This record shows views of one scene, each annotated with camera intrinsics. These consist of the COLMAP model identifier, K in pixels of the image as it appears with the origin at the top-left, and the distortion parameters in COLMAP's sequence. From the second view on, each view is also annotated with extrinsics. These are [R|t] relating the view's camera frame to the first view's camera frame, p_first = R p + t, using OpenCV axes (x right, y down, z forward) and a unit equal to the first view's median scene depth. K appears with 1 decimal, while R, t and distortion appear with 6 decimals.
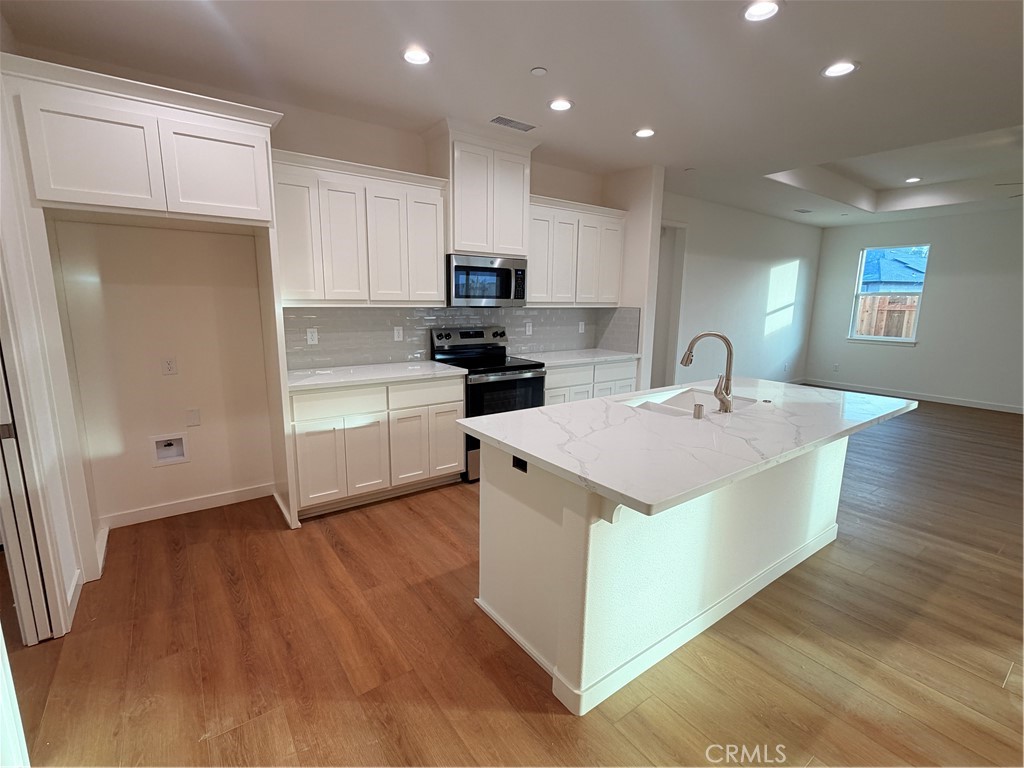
lens RADIAL K [[469.8, 0, 512.5], [0, 469.8, 385.0], [0, 0, 1]] dist [0.000306, 0.000831]
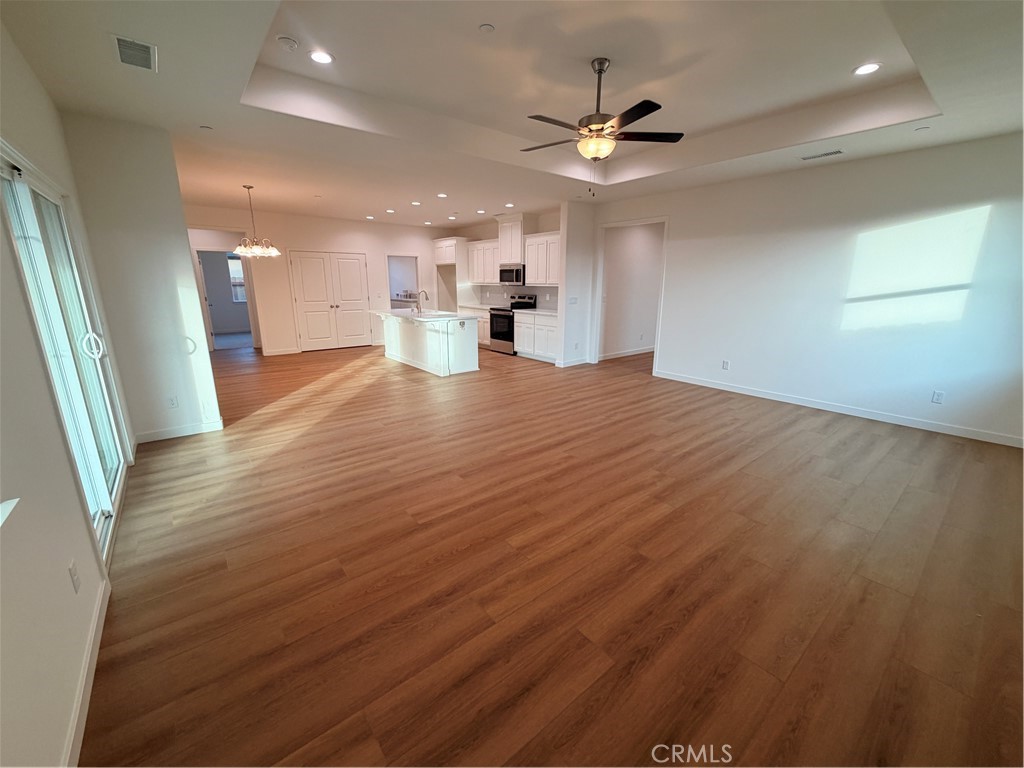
lens RADIAL K [[411.0, 0, 514.1], [0, 411.0, 384.3], [0, 0, 1]] dist [0.001616, 0.000611]
pose [[0.052535, 0.227973, -0.972249, 2.287450], [-0.186119, 0.958770, 0.214755, -0.141833], [0.981122, 0.169672, 0.092799, 0.953080]]
